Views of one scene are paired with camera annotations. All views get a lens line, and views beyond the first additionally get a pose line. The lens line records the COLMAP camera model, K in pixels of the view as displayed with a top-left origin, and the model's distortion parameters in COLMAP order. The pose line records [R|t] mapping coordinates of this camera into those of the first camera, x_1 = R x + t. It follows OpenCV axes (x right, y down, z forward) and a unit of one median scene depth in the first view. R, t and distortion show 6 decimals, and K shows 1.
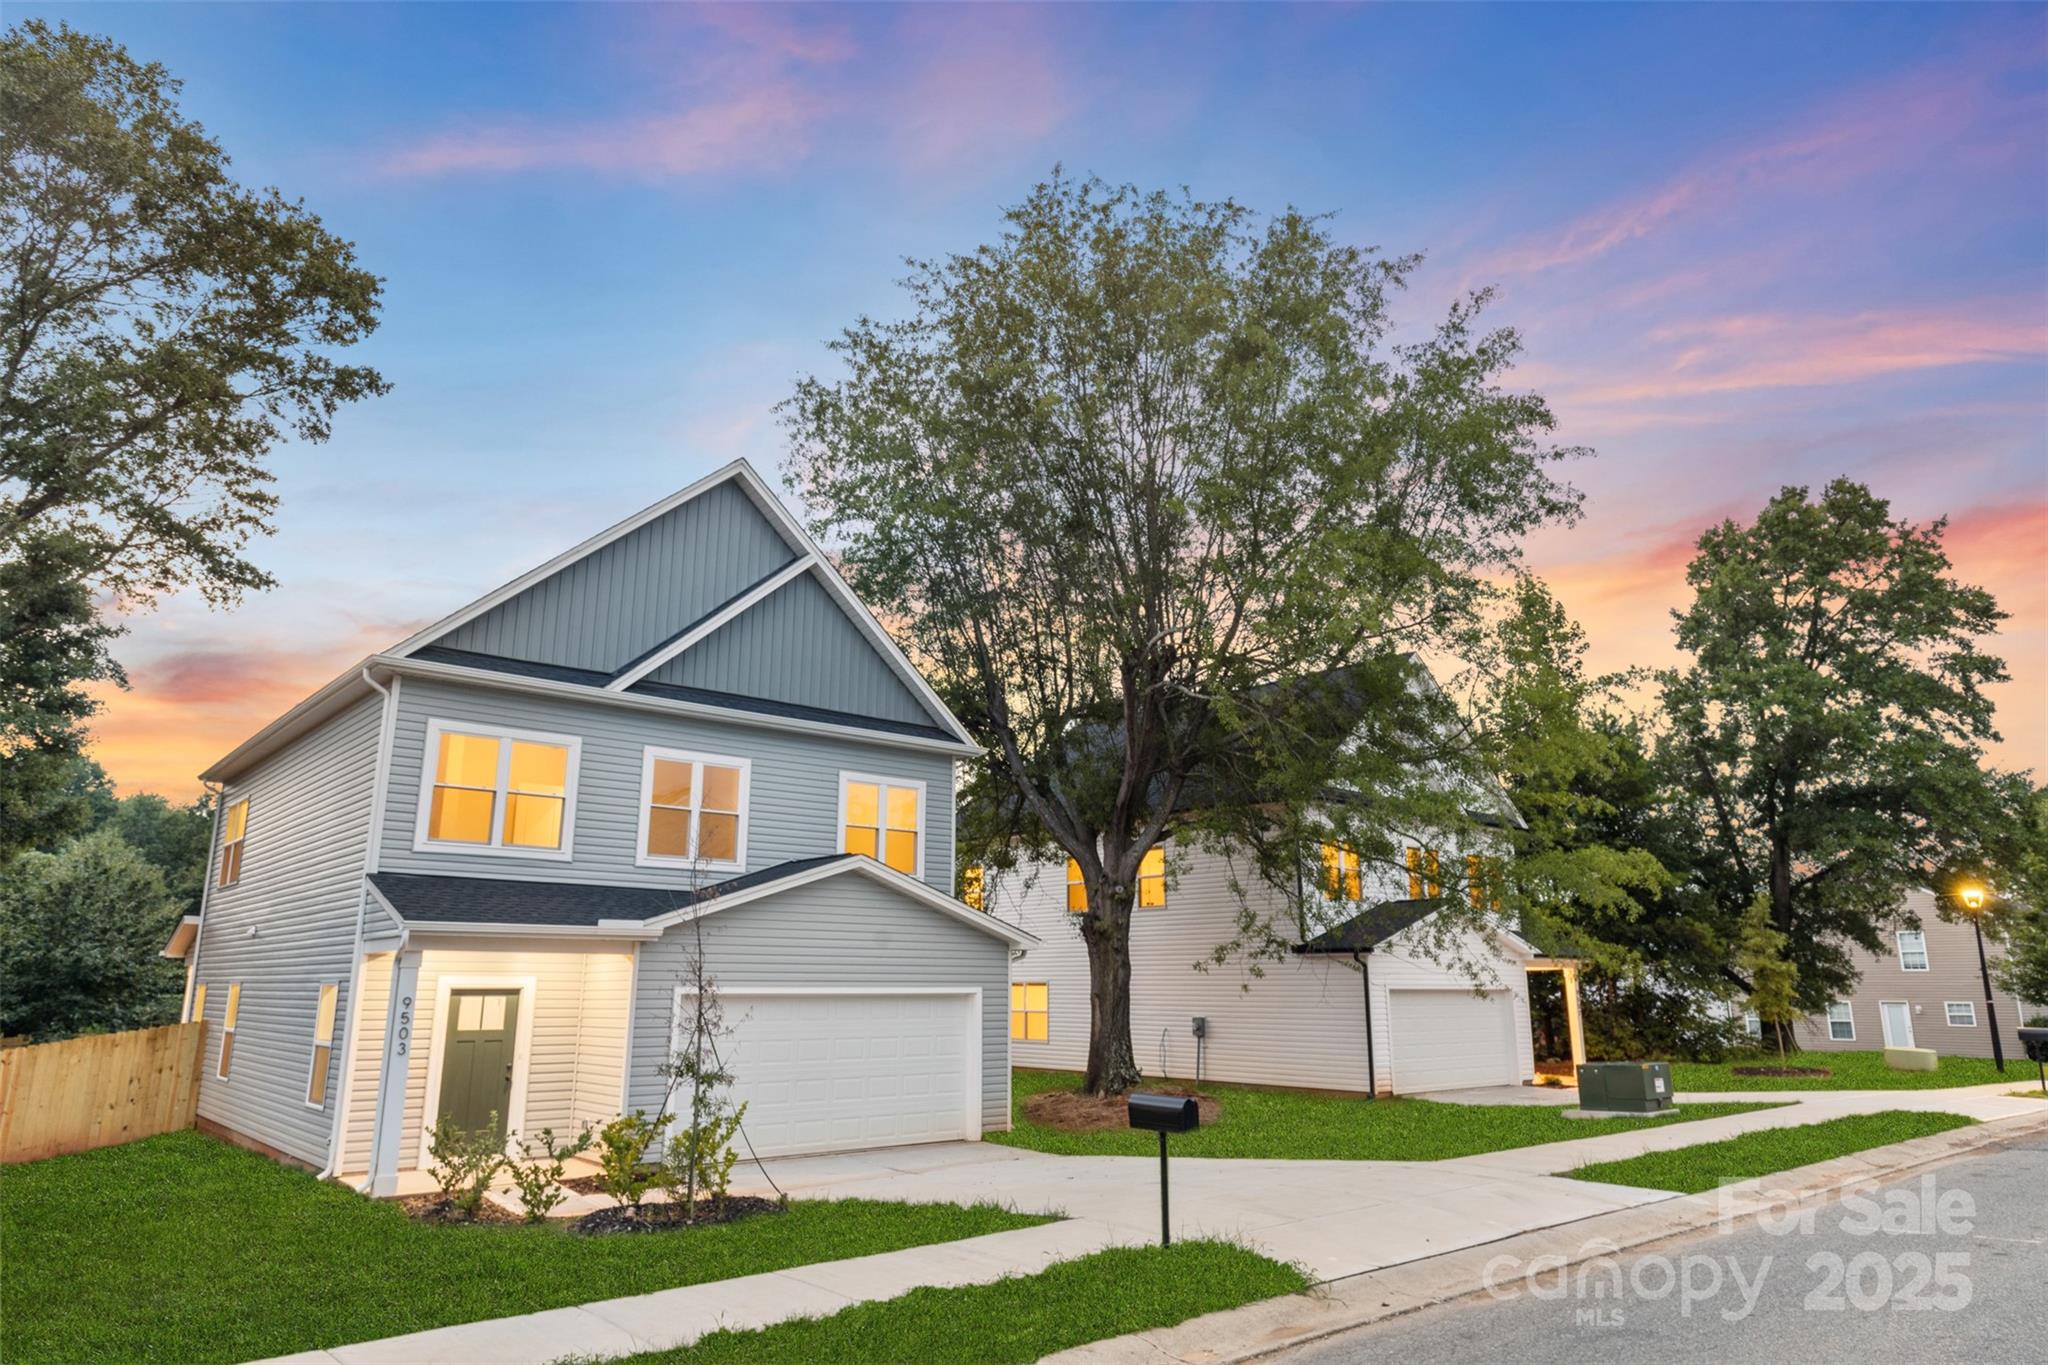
lens RADIAL K [[1275.8, 0, 1008.5], [0, 1275.8, 674.4], [0, 0, 1]] dist [0.016422, 0.000459]
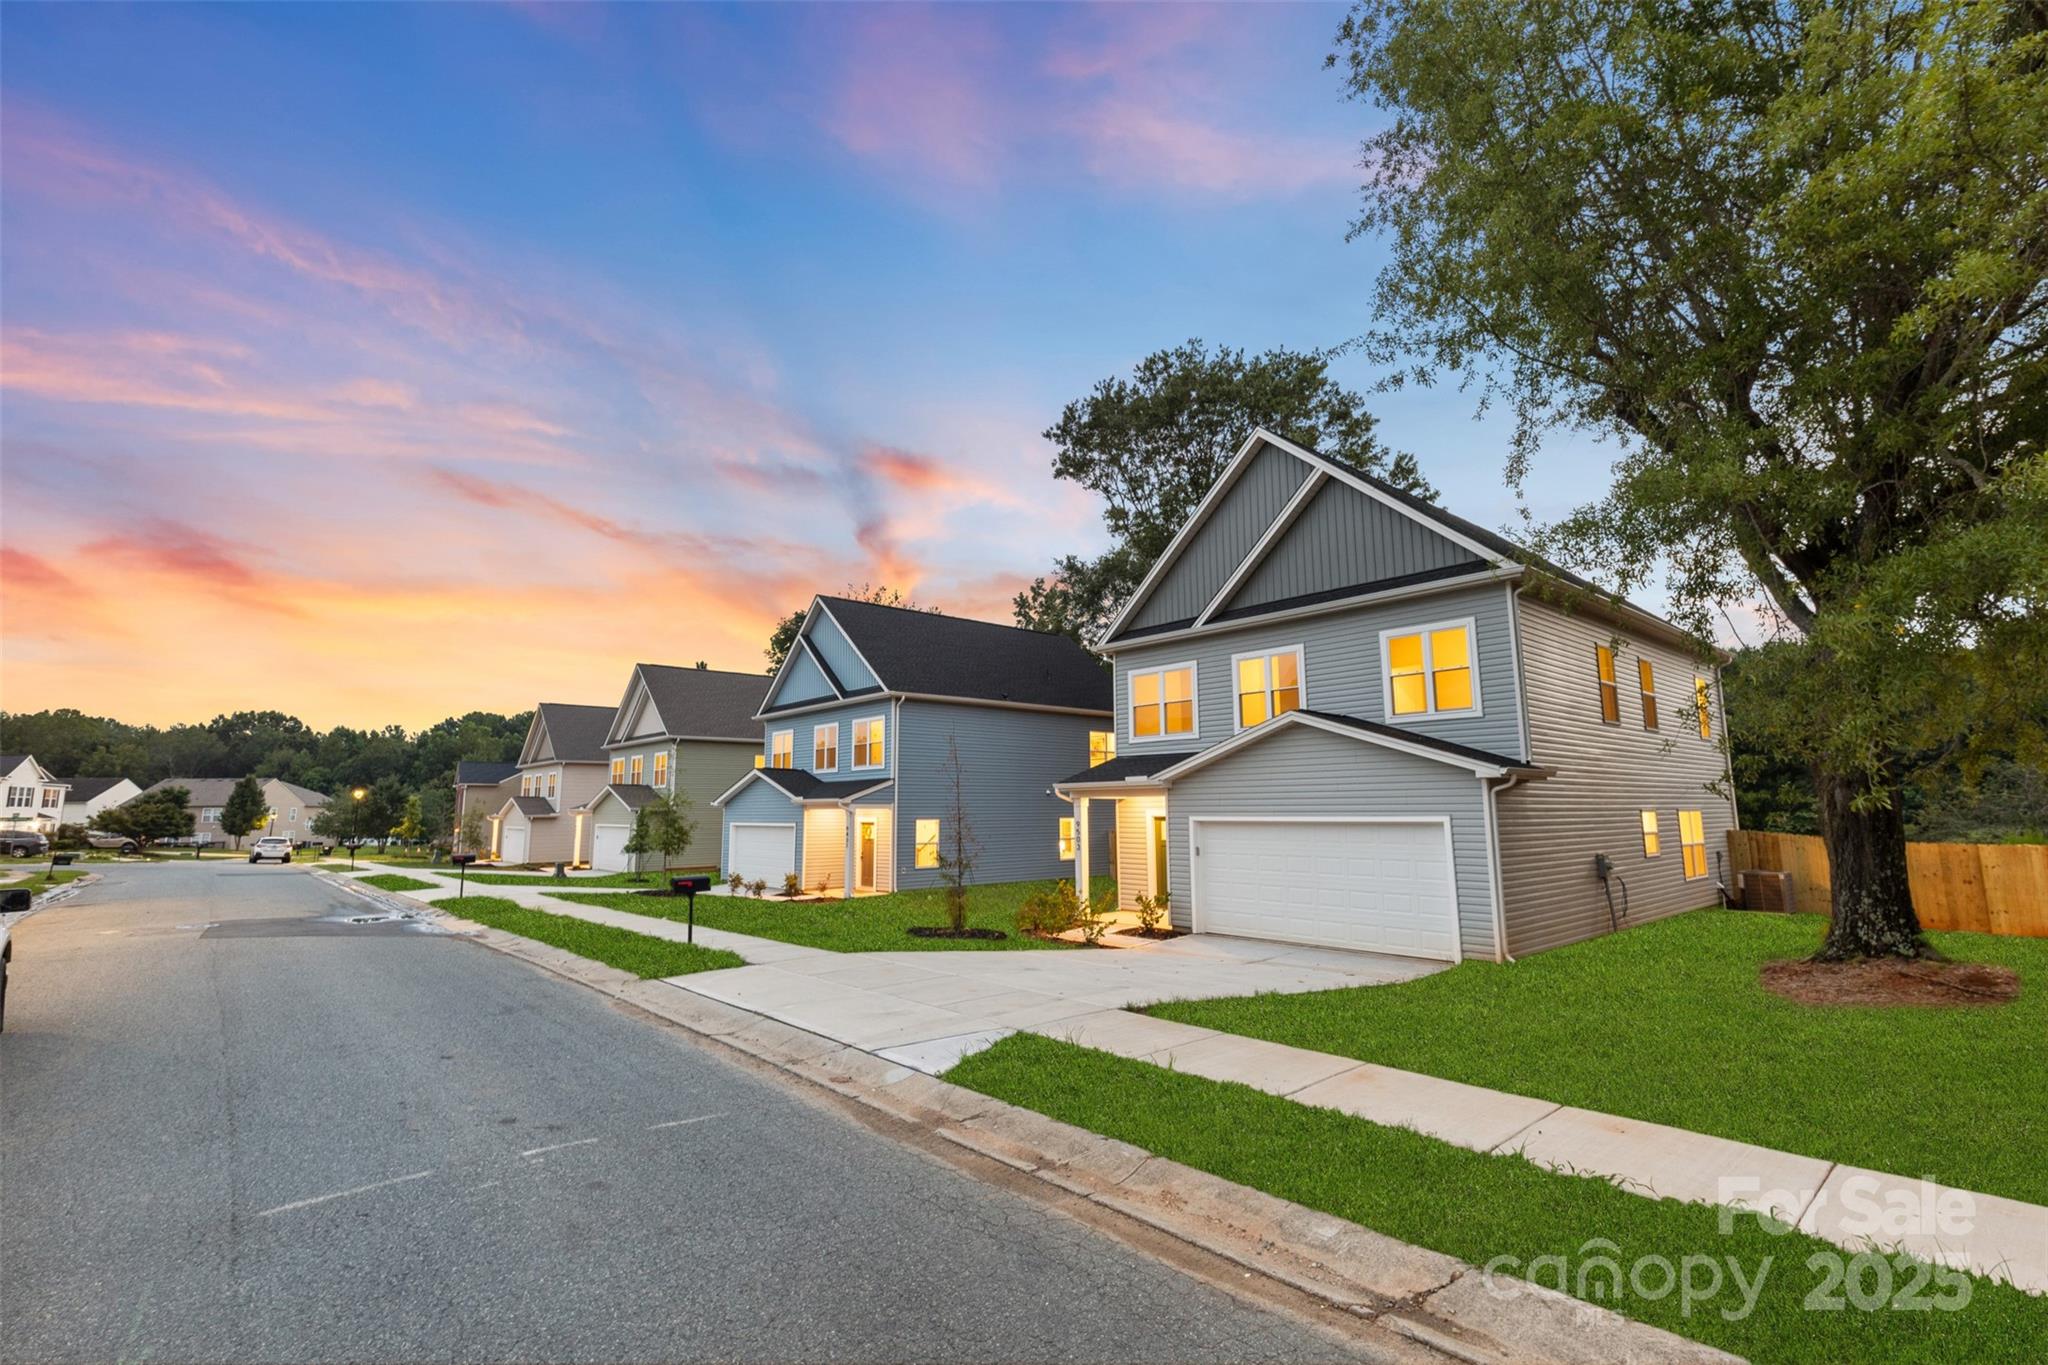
lens RADIAL K [[917.7, 0, 1019.0], [0, 917.7, 678.6], [0, 0, 1]] dist [0.009810, -0.002281]
pose [[0.010466, -0.148113, -0.988915, 0.772789], [0.242127, 0.959914, -0.141207, 0.175930], [0.970188, -0.237965, 0.045908, 0.725283]]
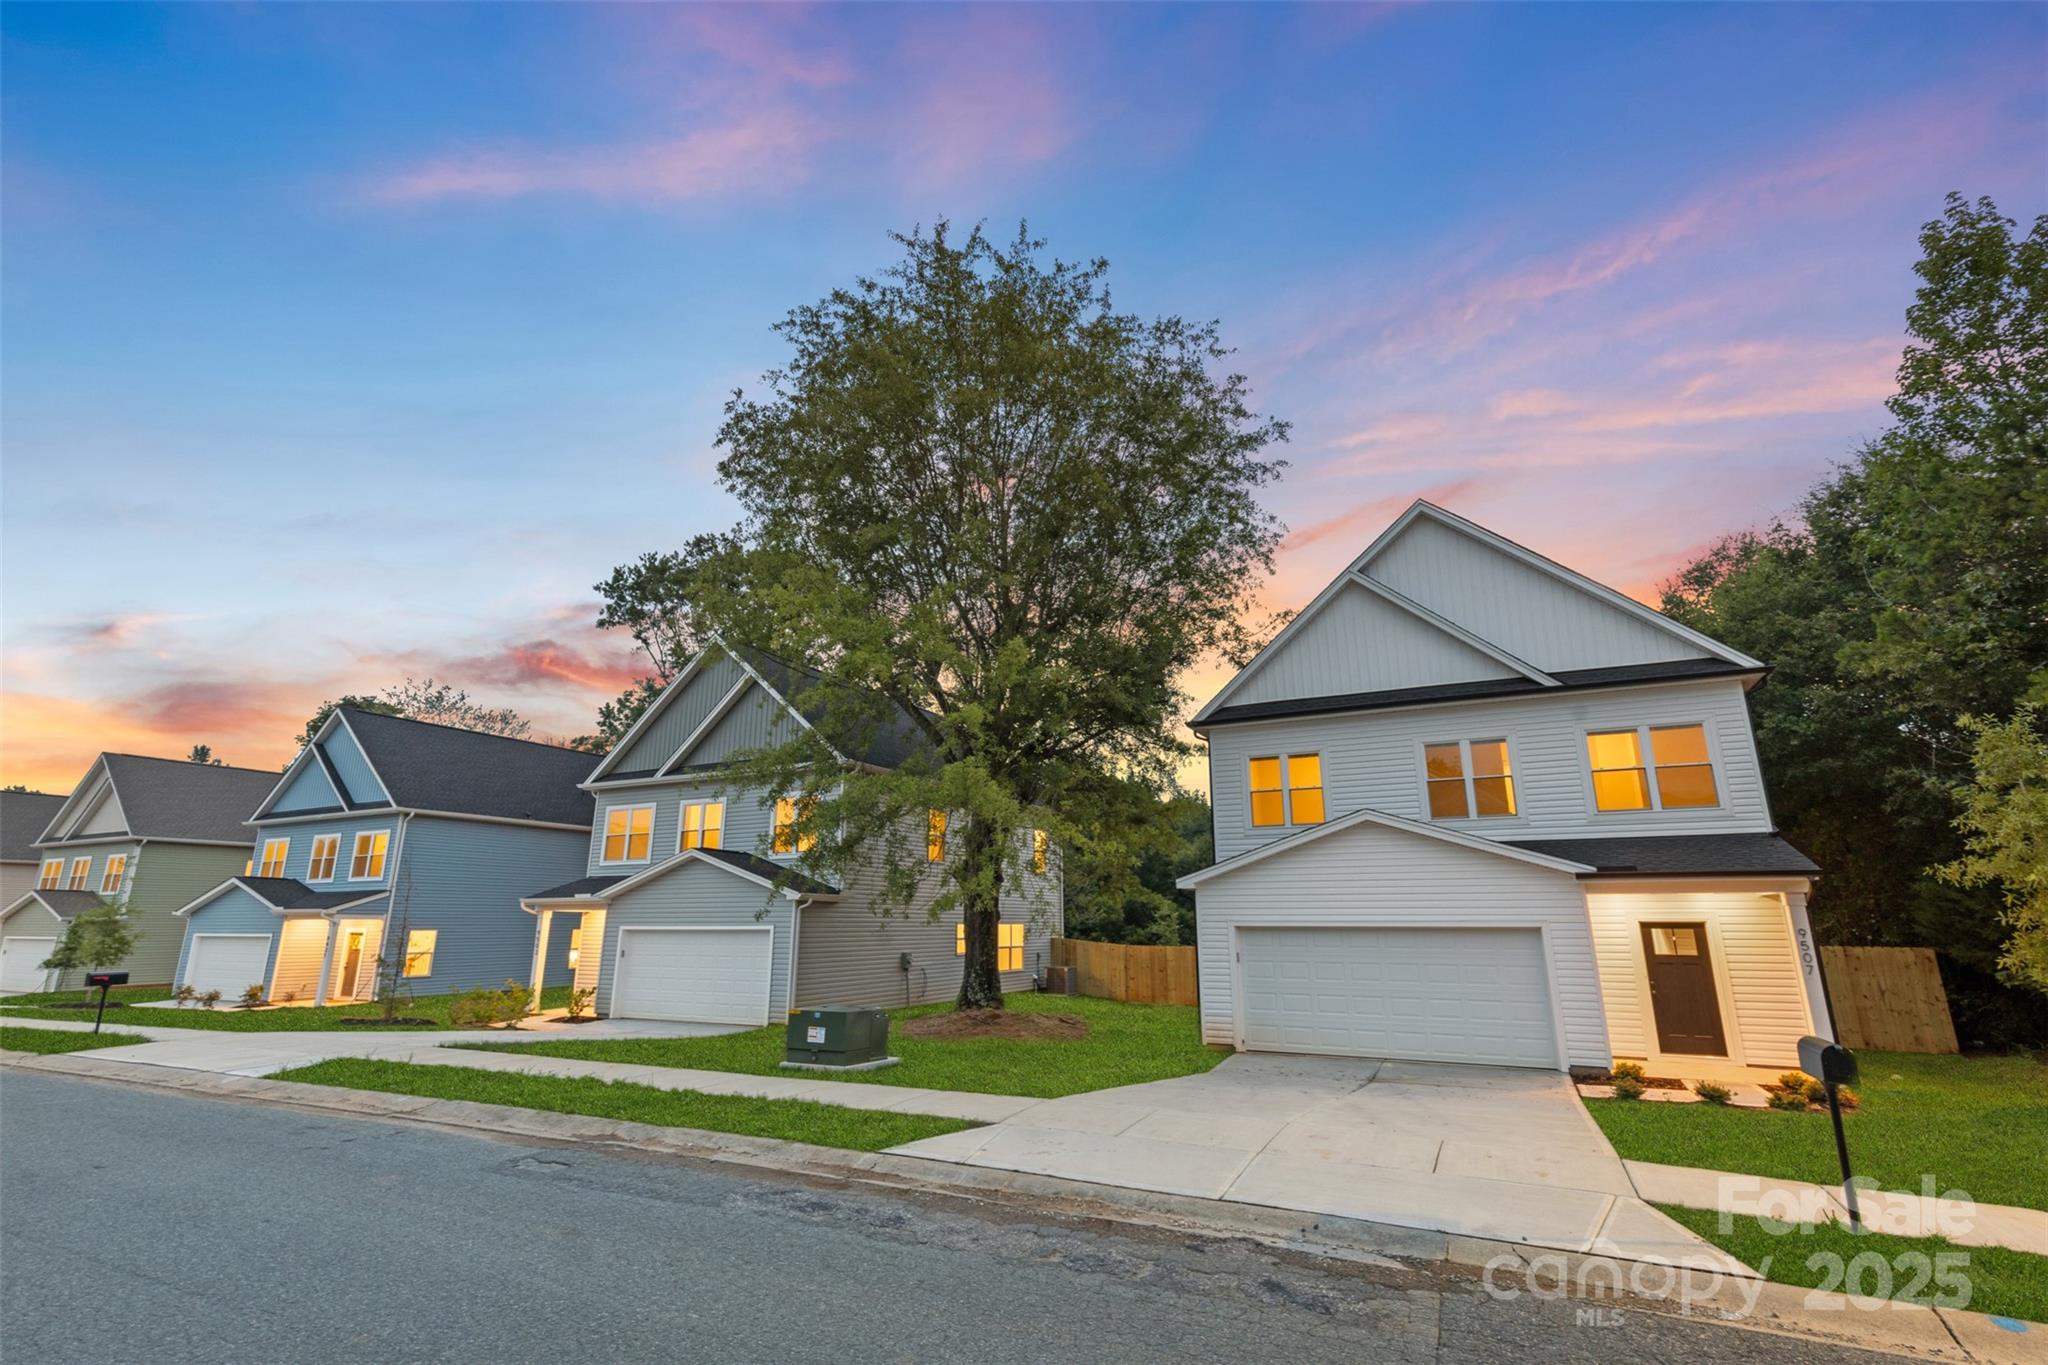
lens RADIAL K [[917.7, 0, 1014.7], [0, 917.7, 683.1], [0, 0, 1]] dist [0.009810, -0.002281]
pose [[0.386146, -0.238648, -0.891032, 1.221864], [0.220311, 0.961859, -0.162142, 0.226784], [0.895742, -0.133693, 0.423995, 0.909228]]
